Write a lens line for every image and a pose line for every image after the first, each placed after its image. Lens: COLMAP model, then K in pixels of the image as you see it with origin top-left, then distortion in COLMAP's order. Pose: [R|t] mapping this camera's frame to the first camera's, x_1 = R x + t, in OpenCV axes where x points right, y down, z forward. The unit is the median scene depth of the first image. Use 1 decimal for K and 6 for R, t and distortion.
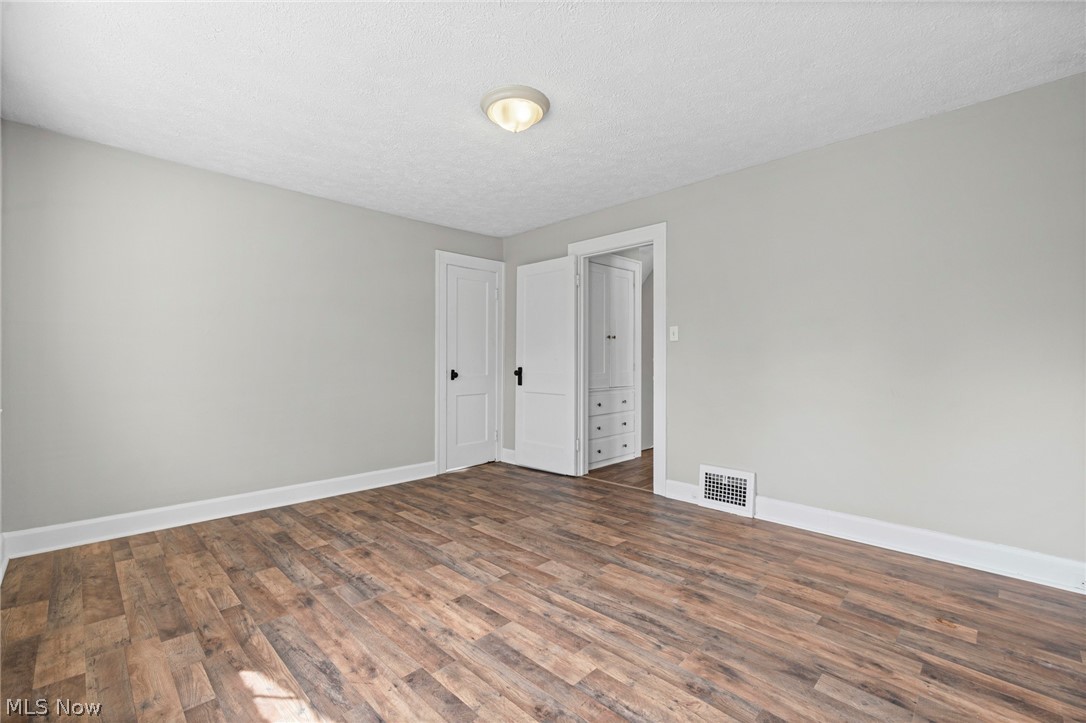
lens RADIAL K [[496.8, 0, 538.7], [0, 496.8, 358.0], [0, 0, 1]] dist [-0.003332, -0.000399]
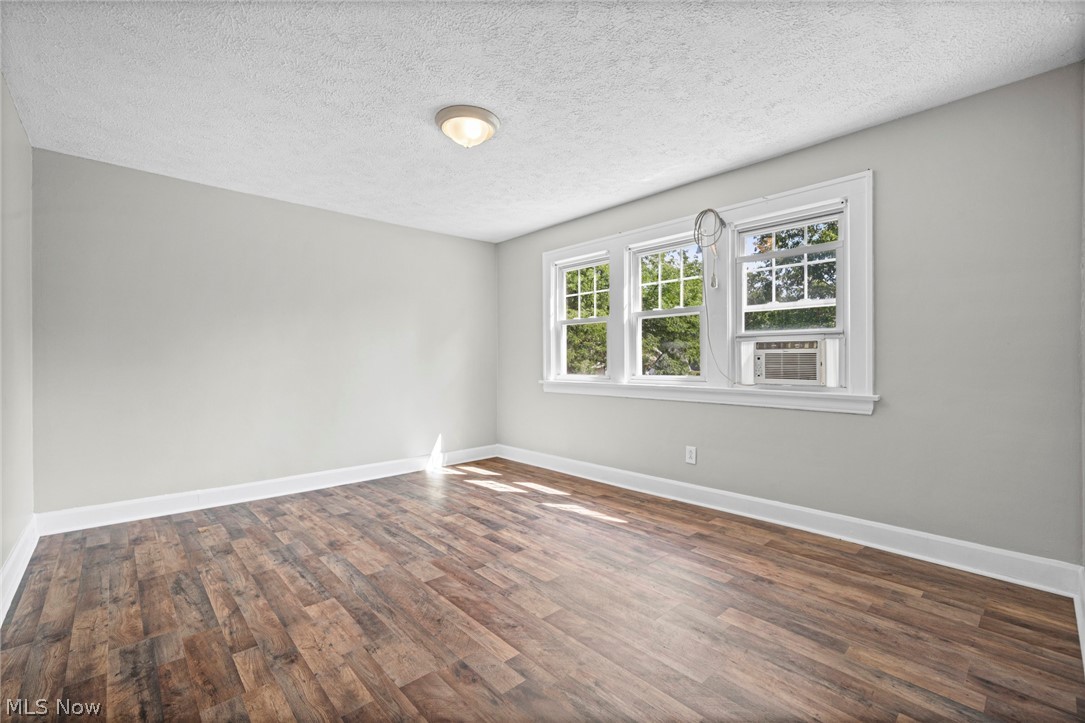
lens RADIAL K [[496.3, 0, 538.2], [0, 496.3, 358.0], [0, 0, 1]] dist [-0.003332, -0.000399]
pose [[-0.999083, 0.005902, 0.042395, -0.249968], [0.005440, 0.999925, -0.011005, 0.013508], [-0.042457, -0.010765, -0.999040, 2.138384]]
